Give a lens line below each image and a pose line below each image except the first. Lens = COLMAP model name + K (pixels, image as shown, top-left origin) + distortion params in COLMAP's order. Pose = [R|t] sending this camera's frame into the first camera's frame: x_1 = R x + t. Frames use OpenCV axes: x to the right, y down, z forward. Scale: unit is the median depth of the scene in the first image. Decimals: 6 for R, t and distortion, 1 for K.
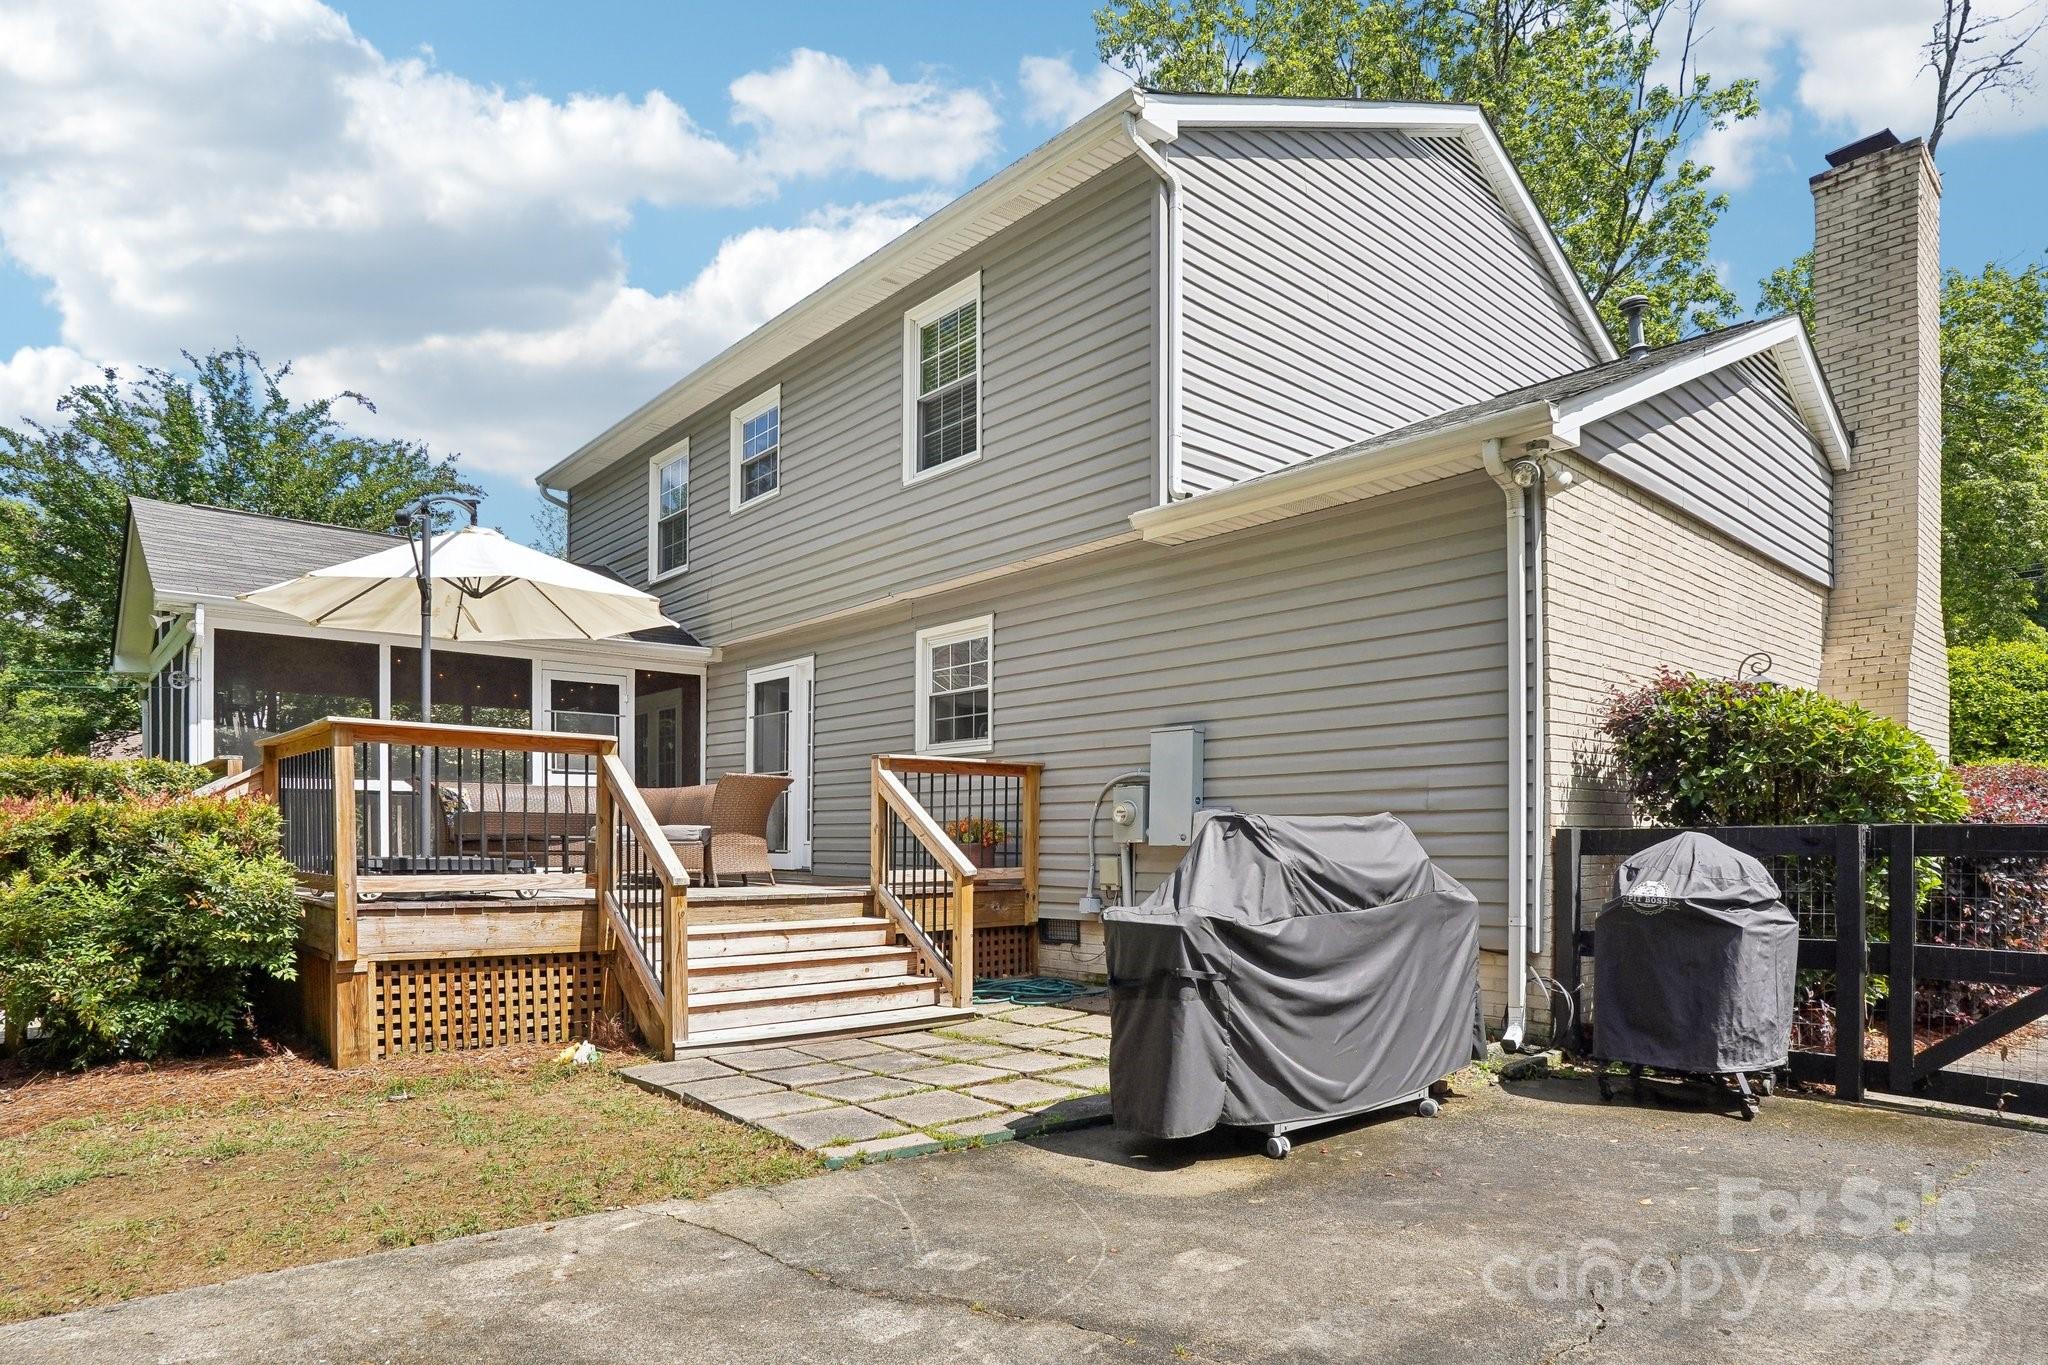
lens RADIAL K [[1129.4, 0, 1116.3], [0, 1129.4, 834.3], [0, 0, 1]] dist [-0.029718, 0.009809]
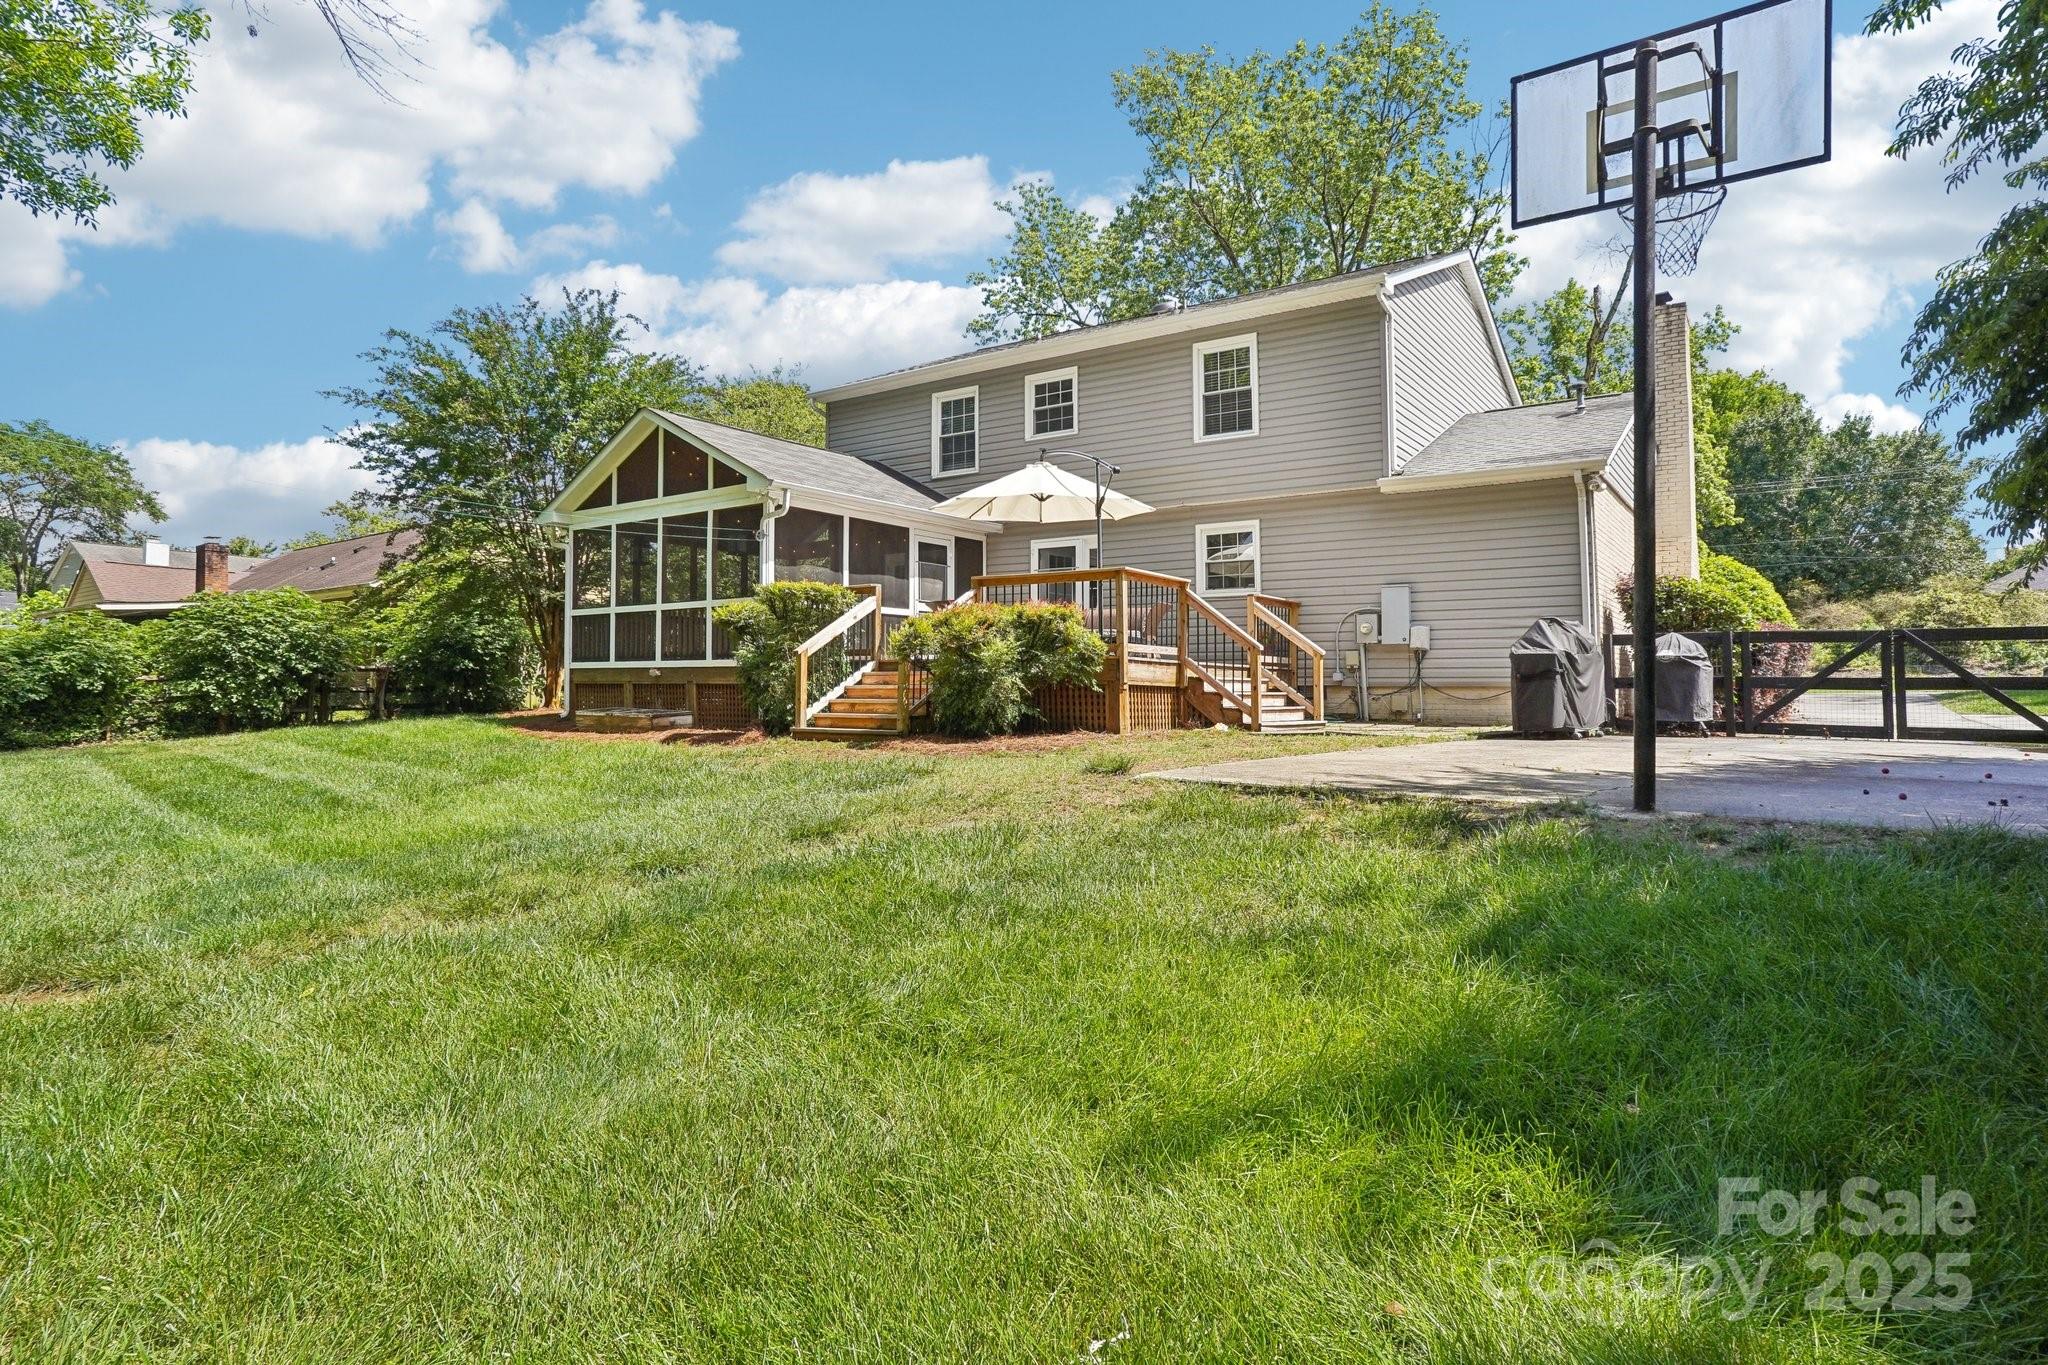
lens RADIAL K [[1129.4, 0, 1028.7], [0, 1129.4, 669.2], [0, 0, 1]] dist [-0.029718, 0.009809]
pose [[0.975948, 0.013615, 0.217577, -1.022167], [-0.009205, 0.999731, -0.021268, 0.103556], [-0.217808, 0.018754, 0.975811, -0.812981]]
